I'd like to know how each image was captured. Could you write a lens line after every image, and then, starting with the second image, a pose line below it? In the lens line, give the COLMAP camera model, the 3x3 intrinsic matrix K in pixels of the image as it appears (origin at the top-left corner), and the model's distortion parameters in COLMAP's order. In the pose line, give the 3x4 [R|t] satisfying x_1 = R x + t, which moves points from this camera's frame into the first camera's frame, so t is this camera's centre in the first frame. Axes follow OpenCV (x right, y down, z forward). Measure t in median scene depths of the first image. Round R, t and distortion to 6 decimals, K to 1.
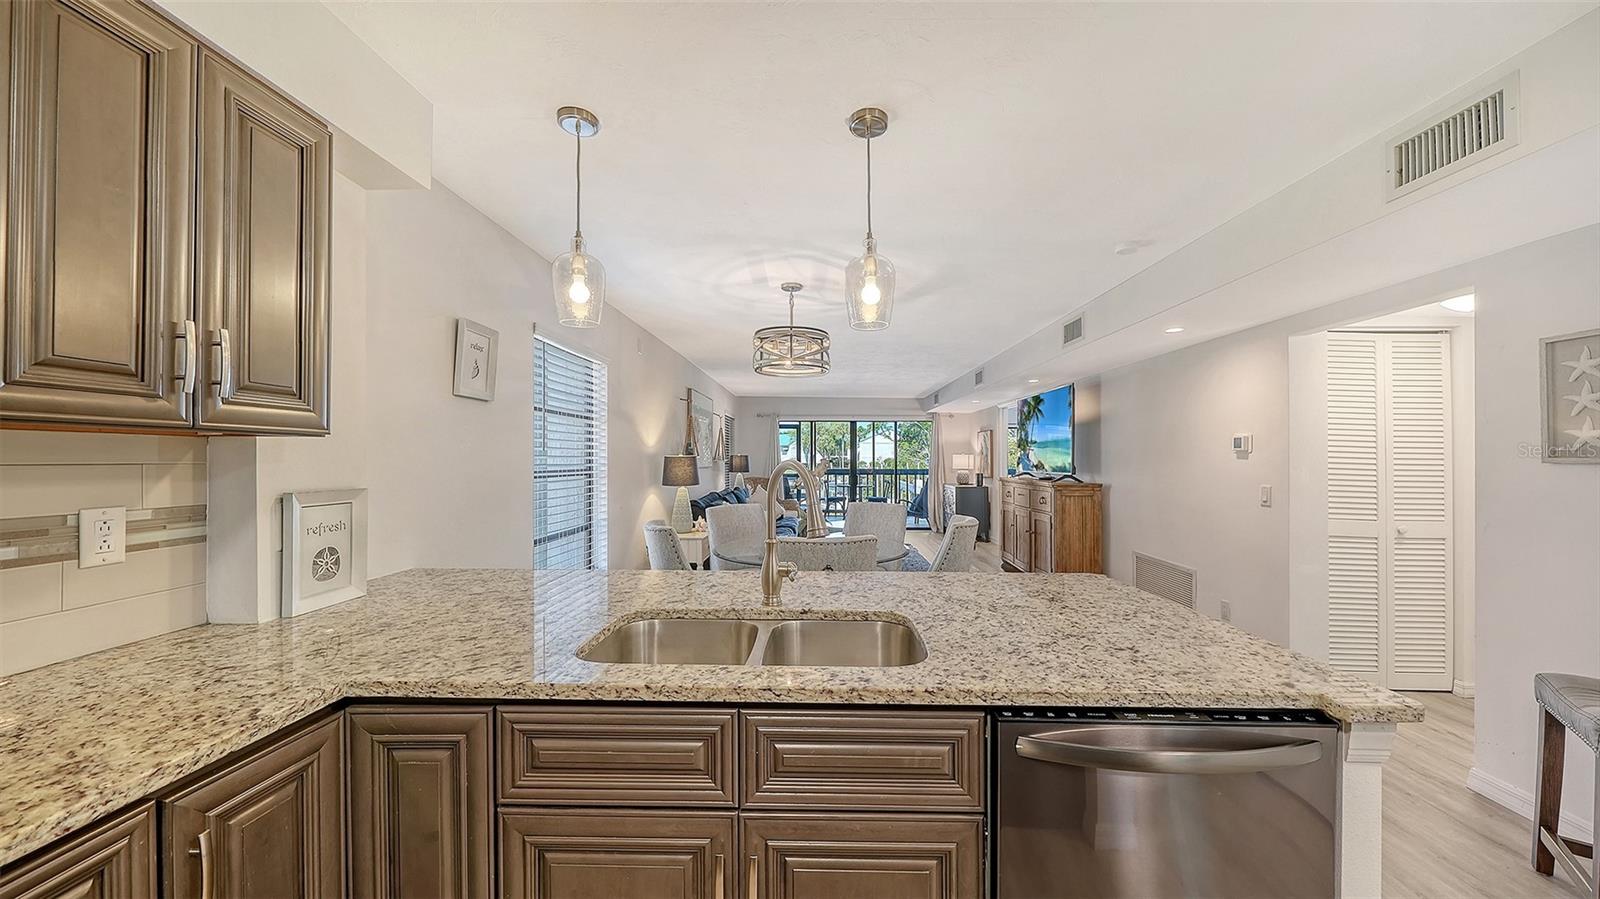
lens RADIAL K [[574.1, 0, 812.9], [0, 574.1, 456.5], [0, 0, 1]] dist [0.001093, -0.000053]
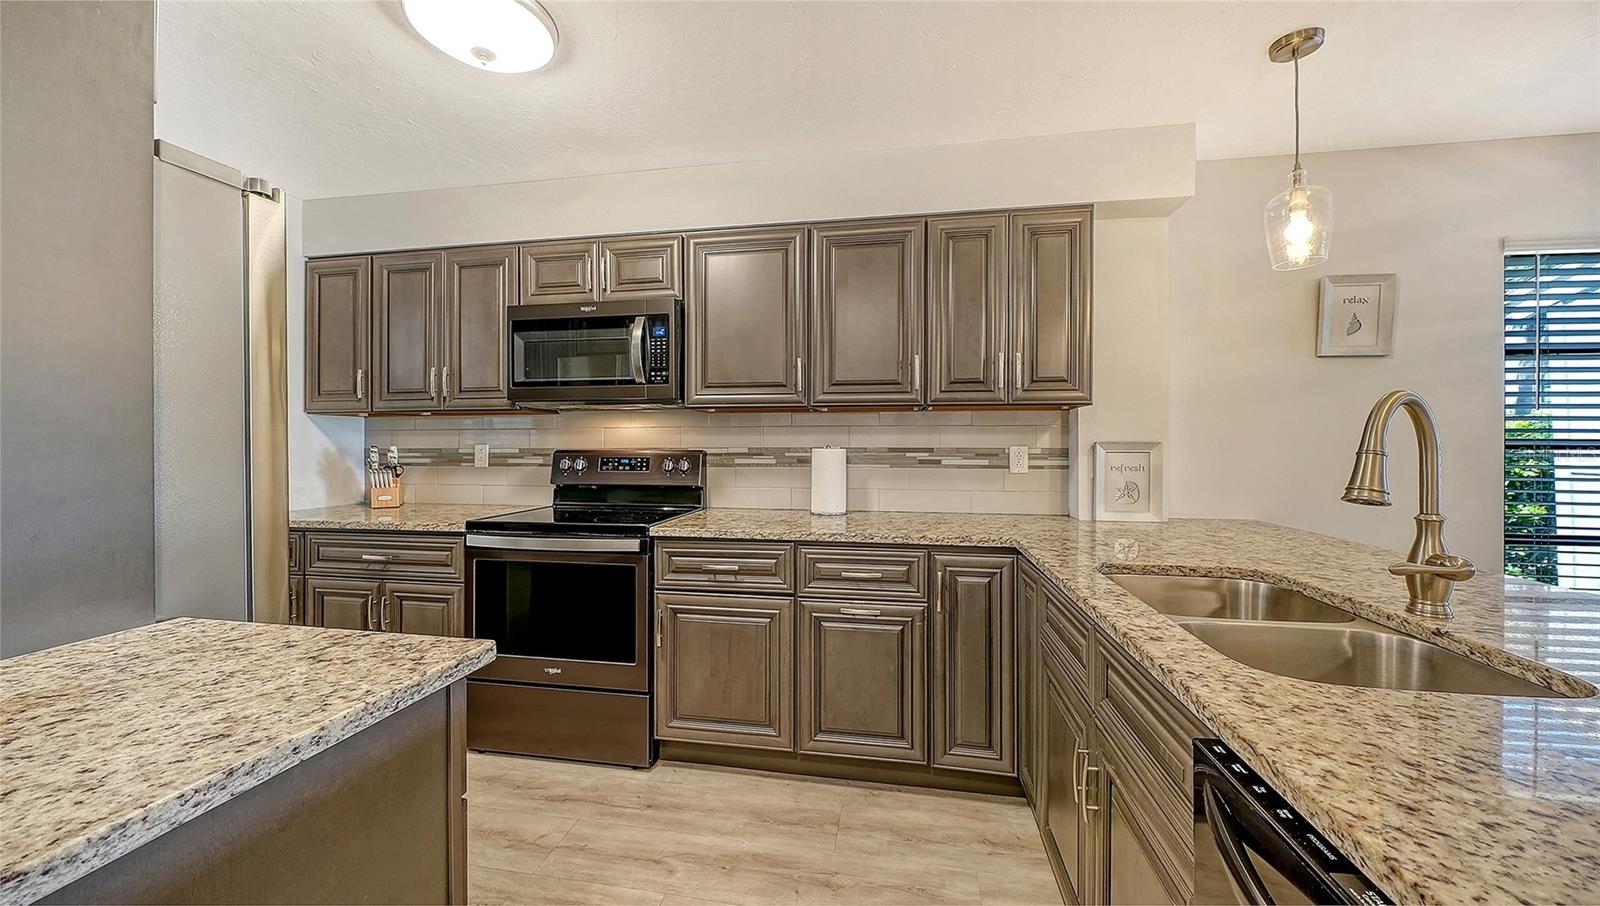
lens RADIAL K [[560.5, 0, 810.4], [0, 560.5, 456.6], [0, 0, 1]] dist [0.001333, 0.000038]
pose [[-0.148087, 0.021031, -0.988751, 0.785803], [0.005807, 0.999775, 0.020396, 0.069878], [0.988957, -0.002721, -0.148176, 0.471056]]
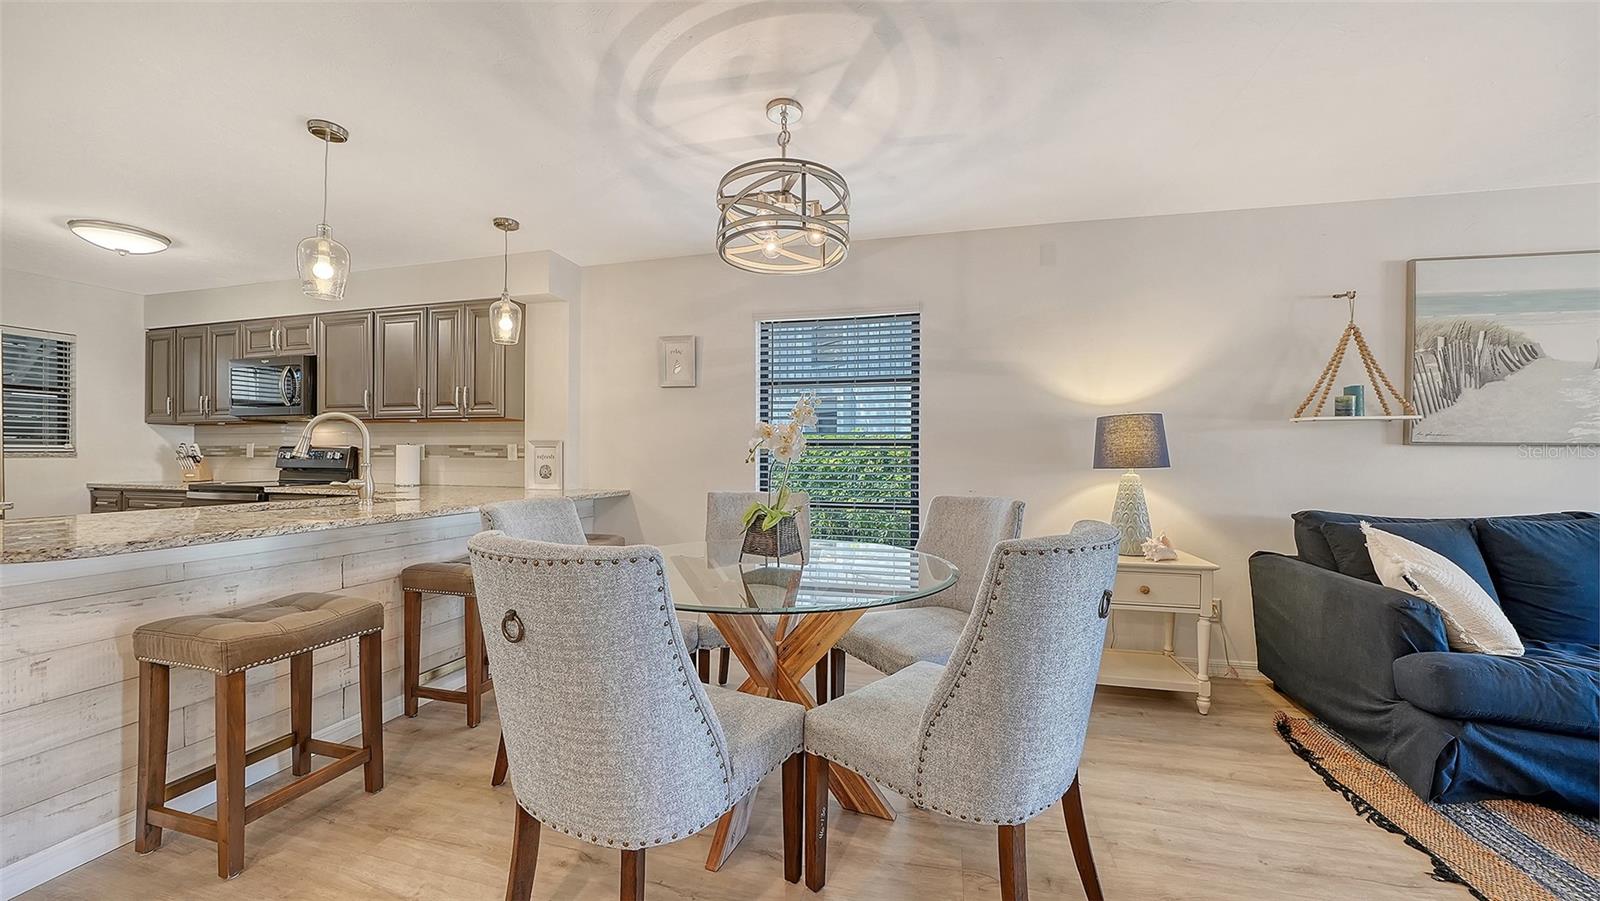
lens RADIAL K [[560.3, 0, 805.0], [0, 560.3, 448.5], [0, 0, 1]] dist [-0.002581, -0.000080]
pose [[-0.255611, -0.014939, -0.966664, 1.287137], [0.000038, 0.999880, -0.015462, 0.143691], [0.966780, -0.003989, -0.255580, 3.006775]]
